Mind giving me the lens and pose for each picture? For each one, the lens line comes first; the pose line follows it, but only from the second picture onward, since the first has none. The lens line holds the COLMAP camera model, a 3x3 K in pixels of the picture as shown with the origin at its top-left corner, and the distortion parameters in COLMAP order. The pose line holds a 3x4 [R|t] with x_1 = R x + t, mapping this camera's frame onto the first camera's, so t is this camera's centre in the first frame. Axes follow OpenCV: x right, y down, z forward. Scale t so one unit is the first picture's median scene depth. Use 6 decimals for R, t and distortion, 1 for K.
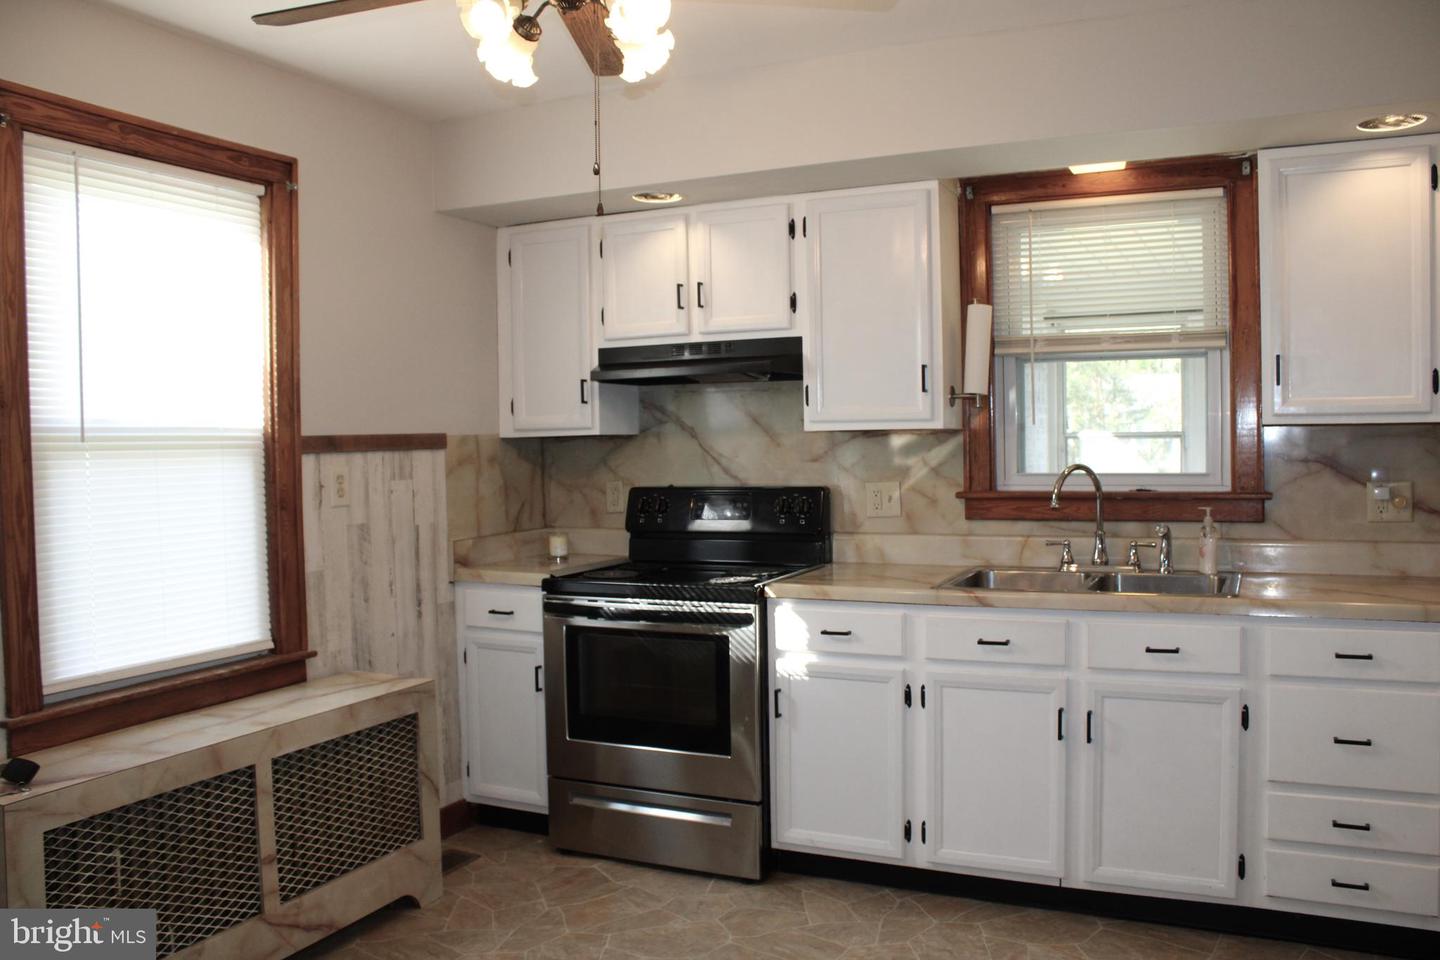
lens RADIAL K [[1175.5, 0, 728.2], [0, 1175.5, 475.1], [0, 0, 1]] dist [-0.132821, 0.122224]
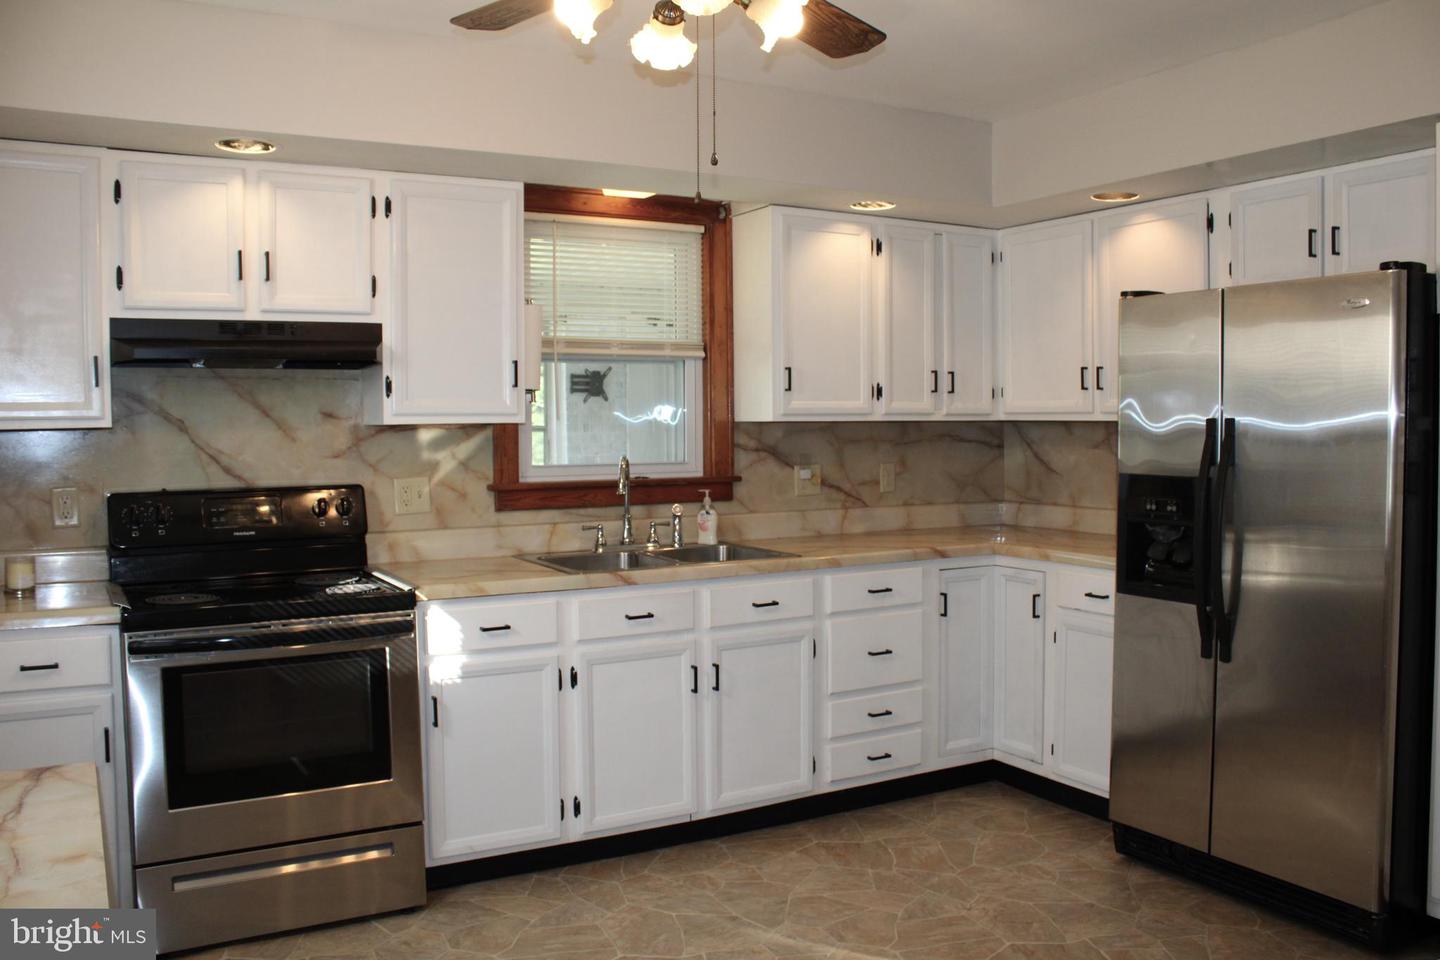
lens RADIAL K [[1175.5, 0, 728.2], [0, 1175.5, 475.1], [0, 0, 1]] dist [-0.132821, 0.122224]
pose [[0.596656, -0.024233, 0.802131, -0.534058], [0.024851, 0.999623, 0.011714, -0.001046], [-0.802112, 0.012944, 0.597033, 0.234612]]
